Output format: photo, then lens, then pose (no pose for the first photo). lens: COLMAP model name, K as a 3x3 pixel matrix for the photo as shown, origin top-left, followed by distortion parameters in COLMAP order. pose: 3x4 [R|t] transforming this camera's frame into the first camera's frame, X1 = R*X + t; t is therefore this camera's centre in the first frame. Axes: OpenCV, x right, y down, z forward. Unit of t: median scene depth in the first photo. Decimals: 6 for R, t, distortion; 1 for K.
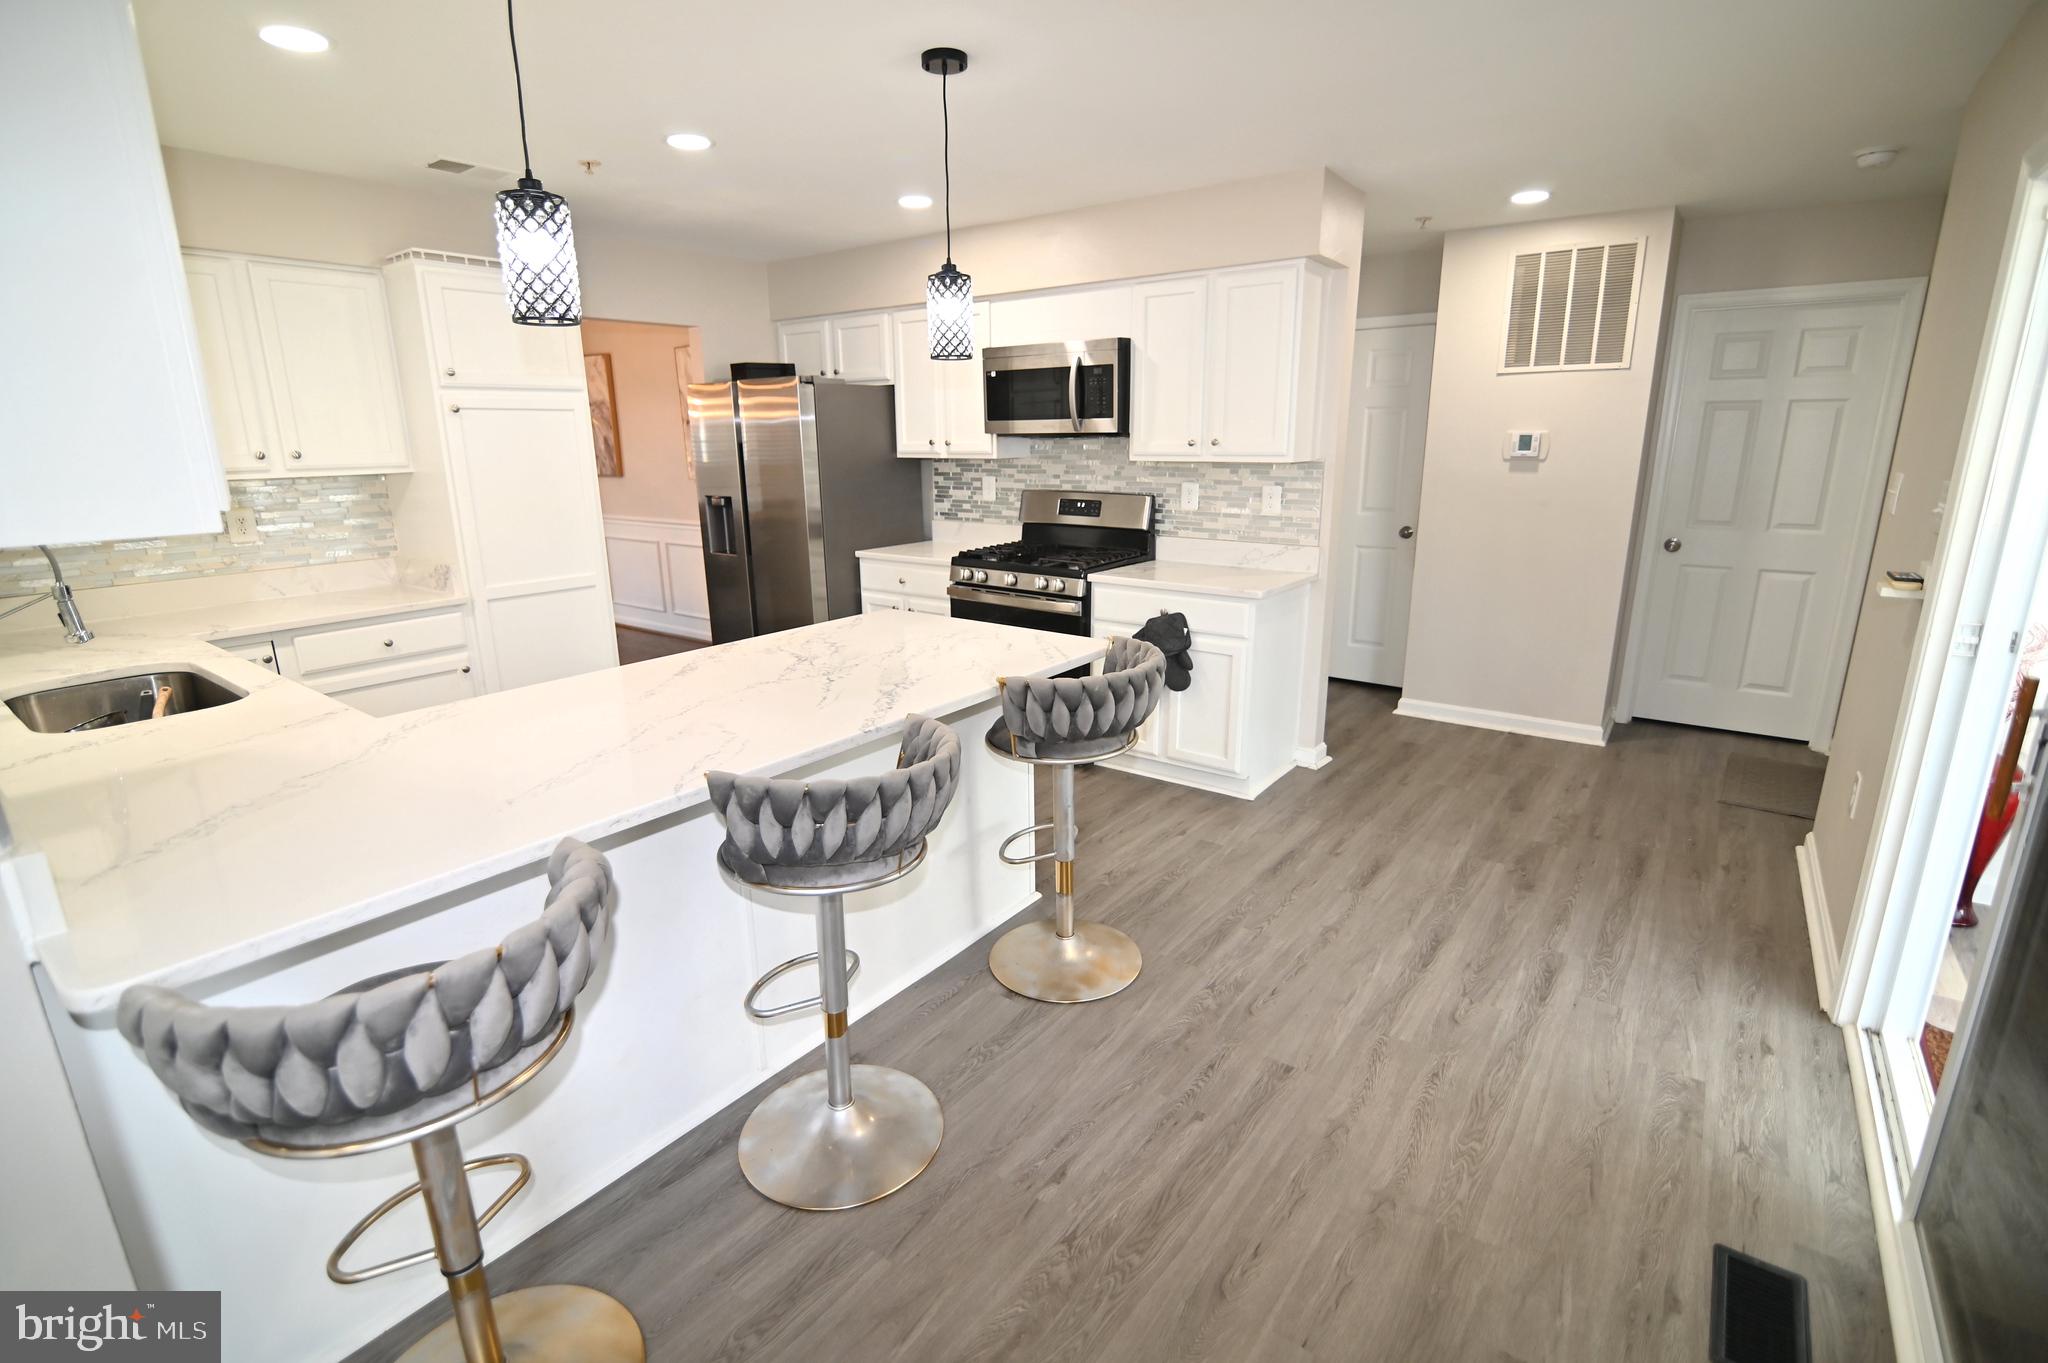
lens RADIAL K [[934.5, 0, 1017.9], [0, 934.5, 682.5], [0, 0, 1]] dist [-0.020411, 0.001777]
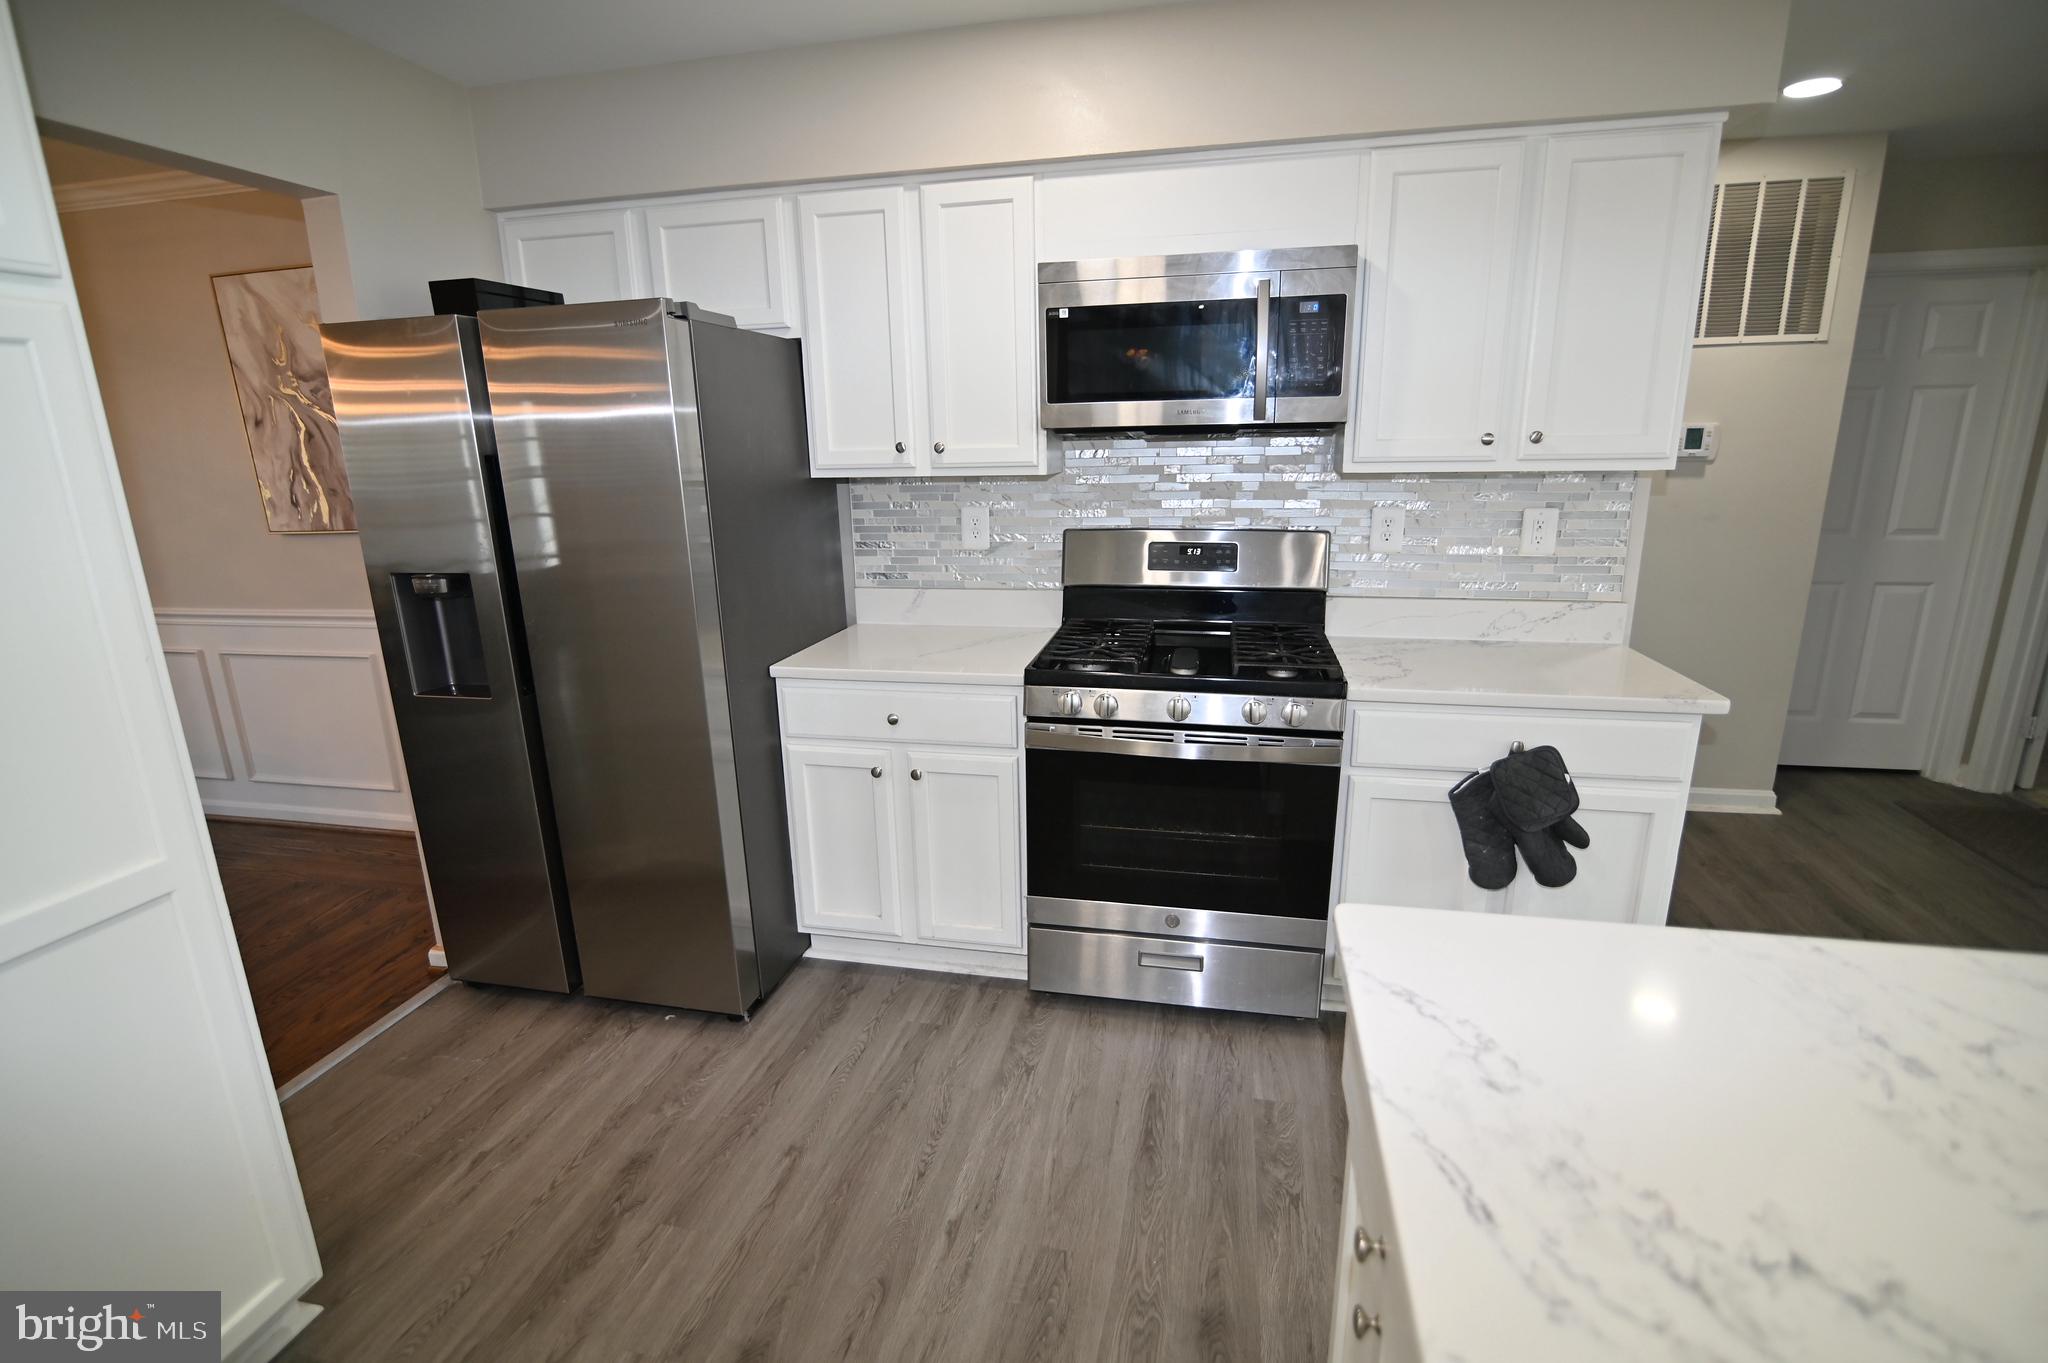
lens RADIAL K [[934.5, 0, 1028.9], [0, 934.5, 684.4], [0, 0, 1]] dist [-0.020411, 0.001777]
pose [[0.907779, -0.113127, 0.403906, -0.275507], [0.118798, 0.992857, 0.011083, -0.131602], [-0.402274, 0.037922, 0.914734, 0.534724]]
